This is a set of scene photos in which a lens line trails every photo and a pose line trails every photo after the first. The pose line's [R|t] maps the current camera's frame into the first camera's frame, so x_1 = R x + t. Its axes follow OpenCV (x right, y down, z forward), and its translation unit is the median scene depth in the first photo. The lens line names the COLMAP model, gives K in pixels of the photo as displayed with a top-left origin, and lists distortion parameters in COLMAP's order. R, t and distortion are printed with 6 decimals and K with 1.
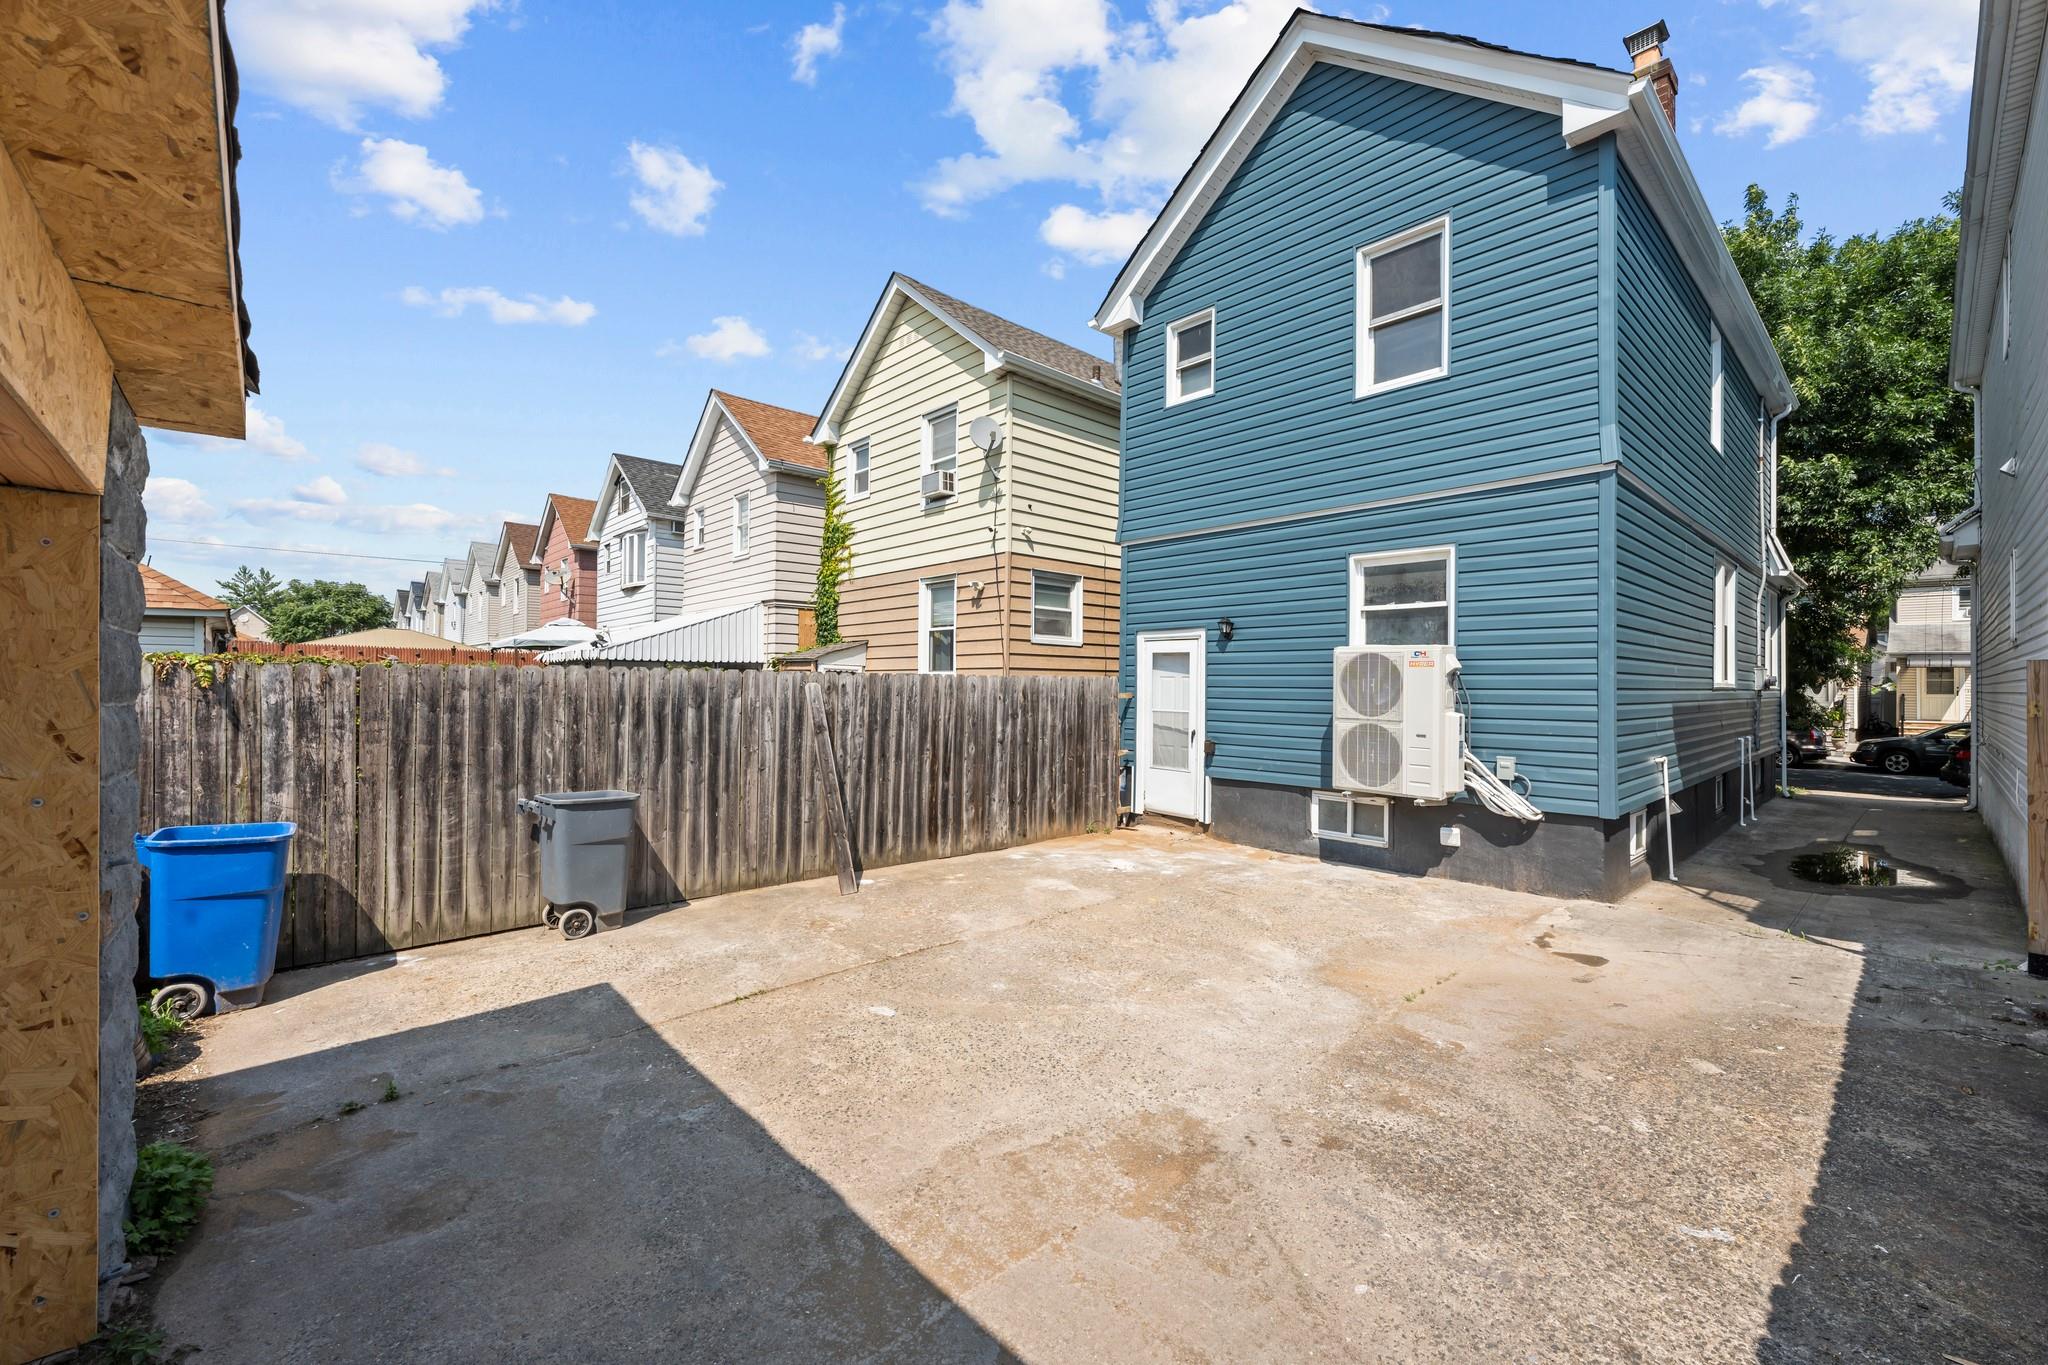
lens RADIAL K [[829.7, 0, 1020.8], [0, 829.7, 680.8], [0, 0, 1]] dist [0.001316, 0.000700]
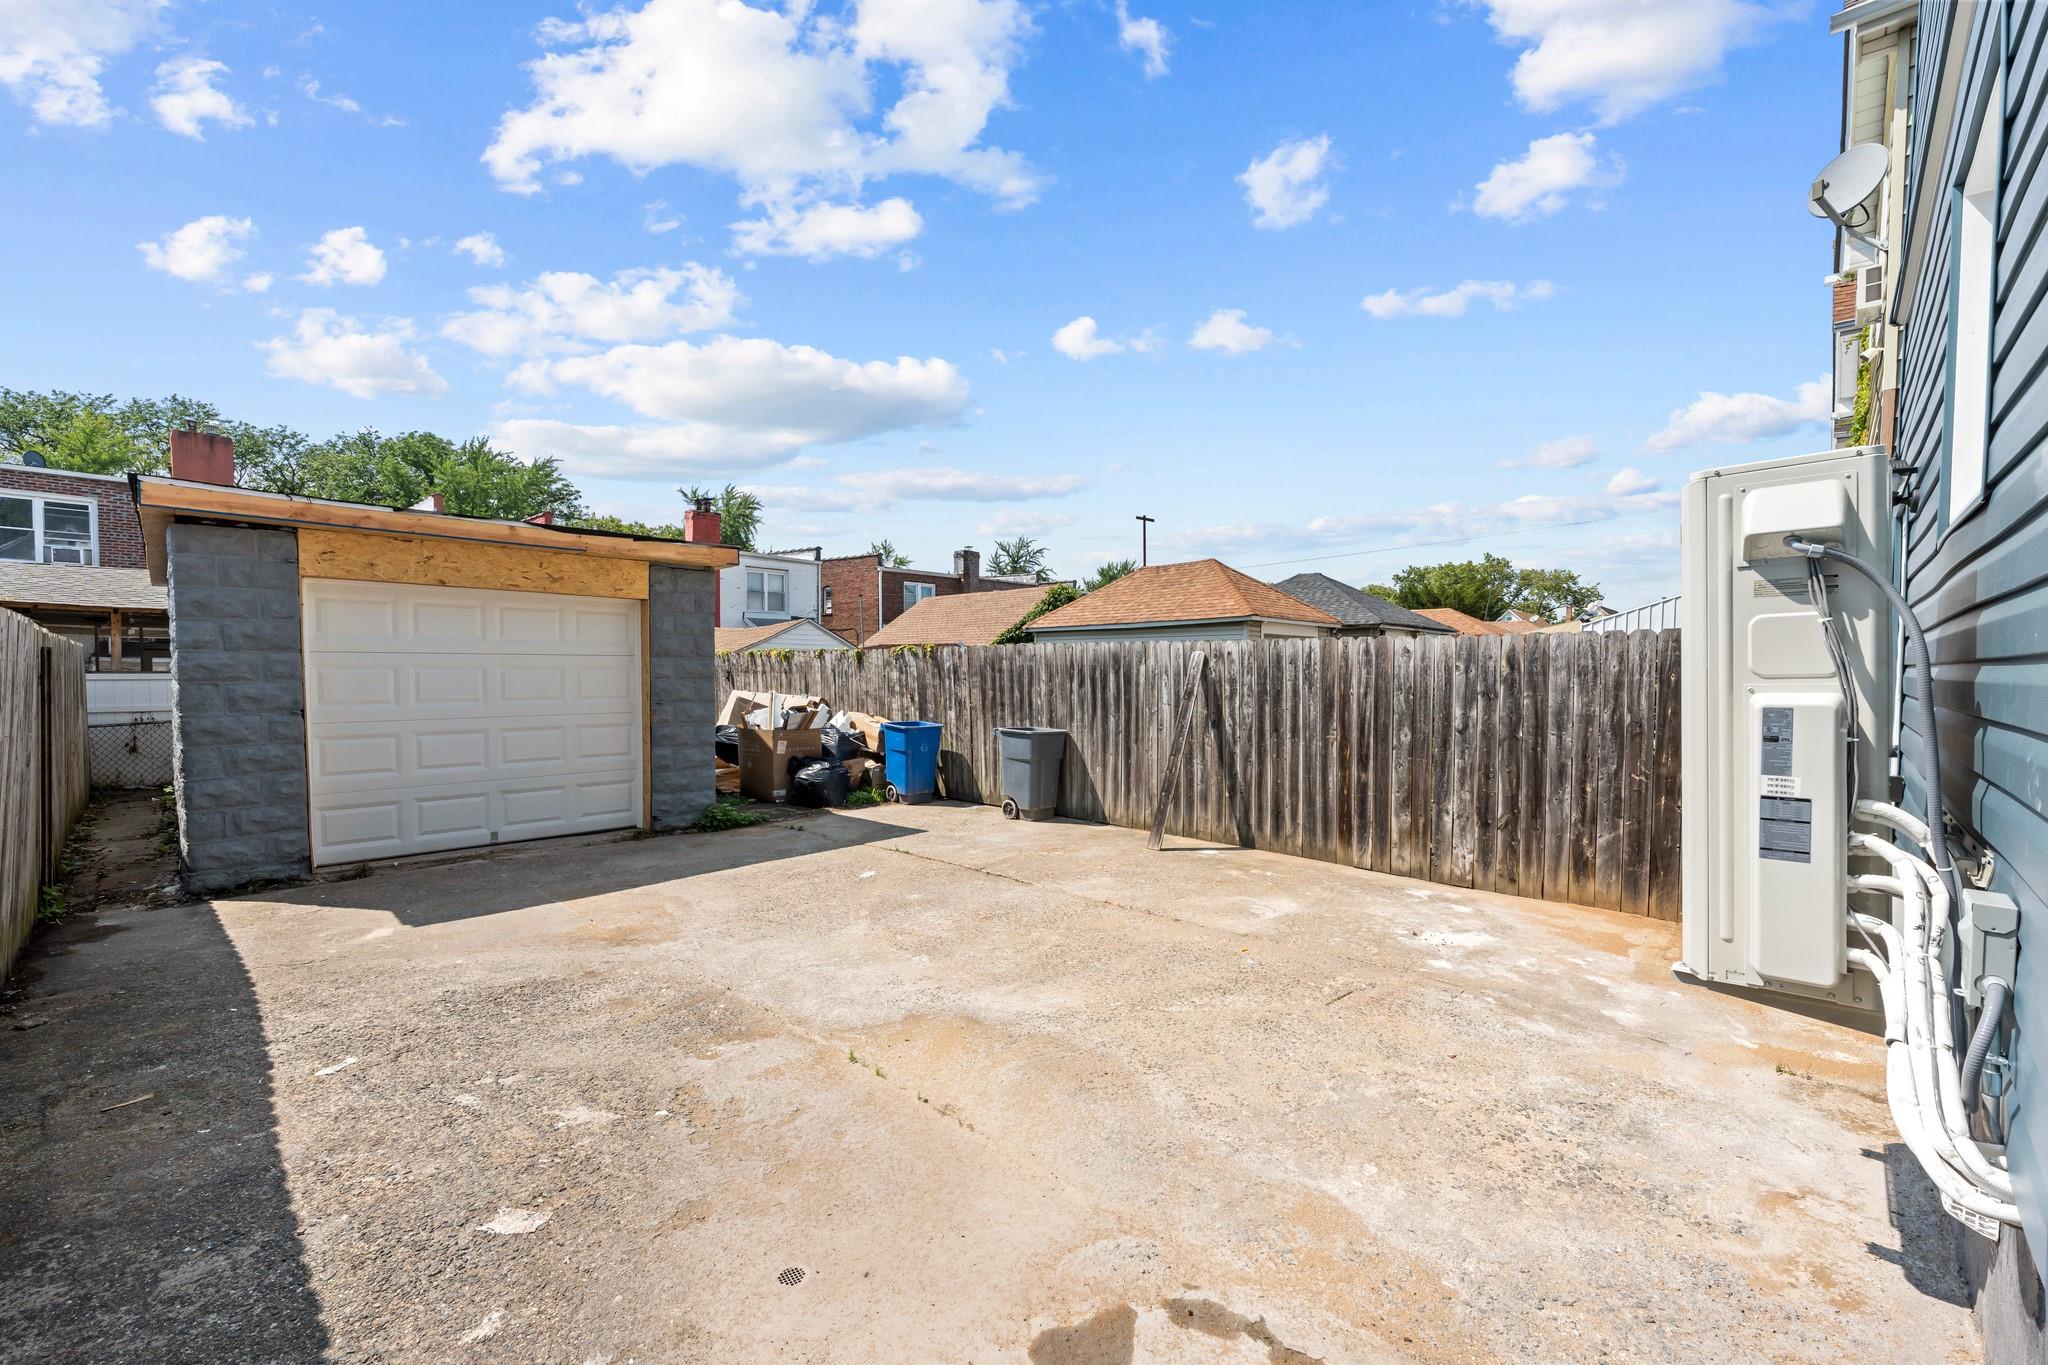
lens RADIAL K [[829.7, 0, 1020.1], [0, 829.7, 677.3], [0, 0, 1]] dist [0.001316, 0.000700]
pose [[0.059005, 0.003946, -0.998250, 0.924543], [0.000674, 0.999992, 0.003993, 0.036818], [0.998257, -0.000909, 0.059002, 0.849257]]
